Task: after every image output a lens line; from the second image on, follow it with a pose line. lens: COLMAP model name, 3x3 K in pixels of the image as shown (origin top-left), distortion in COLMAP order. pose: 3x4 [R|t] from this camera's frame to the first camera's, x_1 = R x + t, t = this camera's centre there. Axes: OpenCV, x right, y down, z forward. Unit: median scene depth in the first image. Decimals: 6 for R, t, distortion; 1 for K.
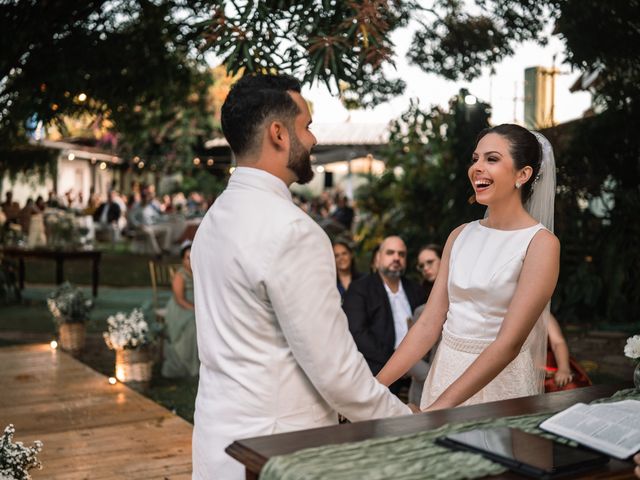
lens RADIAL K [[887.8, 0, 323.1], [0, 887.8, 243.6], [0, 0, 1]] dist [-0.041468, 0.000000]
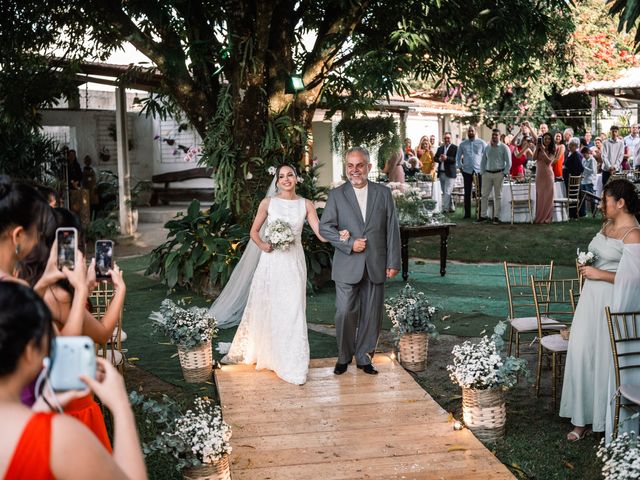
lens RADIAL K [[887.8, 0, 316.4], [0, 887.8, 217.6], [0, 0, 1]] dist [-0.041468, 0.000000]
pose [[0.921080, -0.002342, -0.389367, -0.022140], [0.016036, 0.999362, 0.031924, -0.031482], [0.389044, -0.035648, 0.920529, 0.111640]]
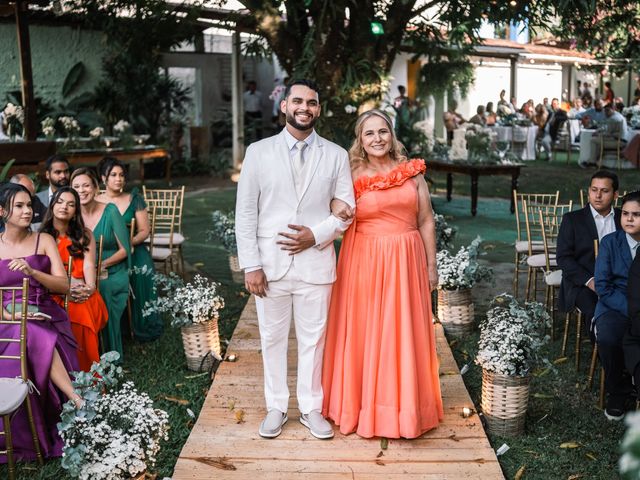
lens RADIAL K [[887.8, 0, 311.8], [0, 887.8, 222.8], [0, 0, 1]] dist [-0.041468, 0.000000]
pose [[0.838047, 0.059738, -0.542318, 0.083852], [-0.009432, 0.995425, 0.095075, -0.019765], [0.545517, -0.074562, 0.834777, 0.073863]]
